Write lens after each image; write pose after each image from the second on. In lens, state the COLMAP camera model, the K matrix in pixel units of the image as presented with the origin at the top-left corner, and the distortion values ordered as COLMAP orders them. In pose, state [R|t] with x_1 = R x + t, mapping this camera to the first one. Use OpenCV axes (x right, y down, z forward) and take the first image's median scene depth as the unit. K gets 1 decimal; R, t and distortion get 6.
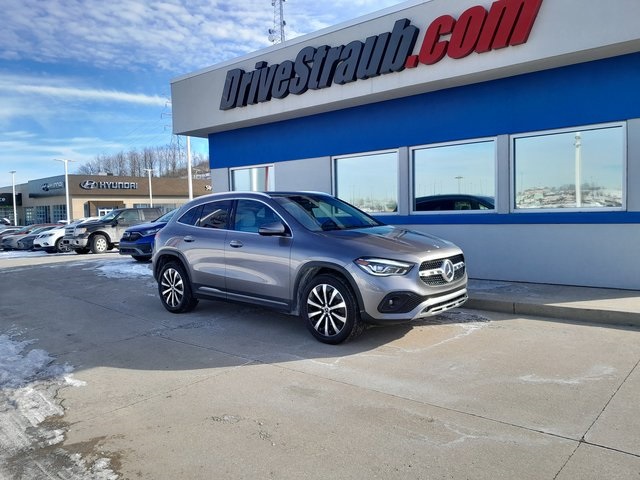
lens RADIAL K [[498.3, 0, 322.4], [0, 498.3, 237.7], [0, 0, 1]] dist [-0.006597, -0.001129]
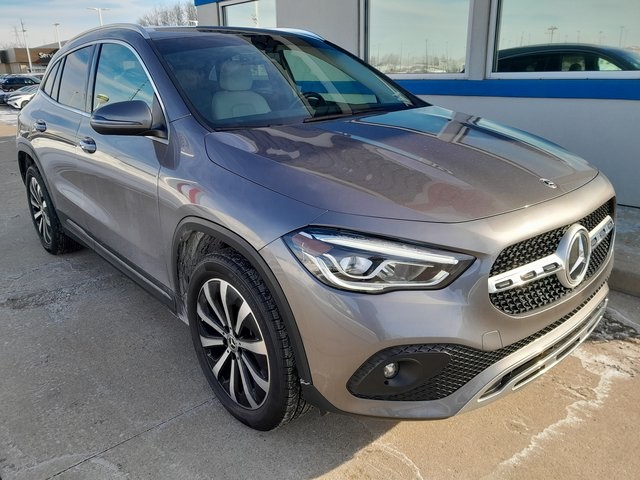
lens RADIAL K [[506.1, 0, 333.1], [0, 506.1, 240.4], [0, 0, 1]] dist [-0.003292, -0.003167]
pose [[0.994096, 0.041747, -0.100156, 0.068804], [-0.013456, 0.963330, 0.267981, -0.020506], [0.107671, -0.265051, 0.958204, 0.371590]]
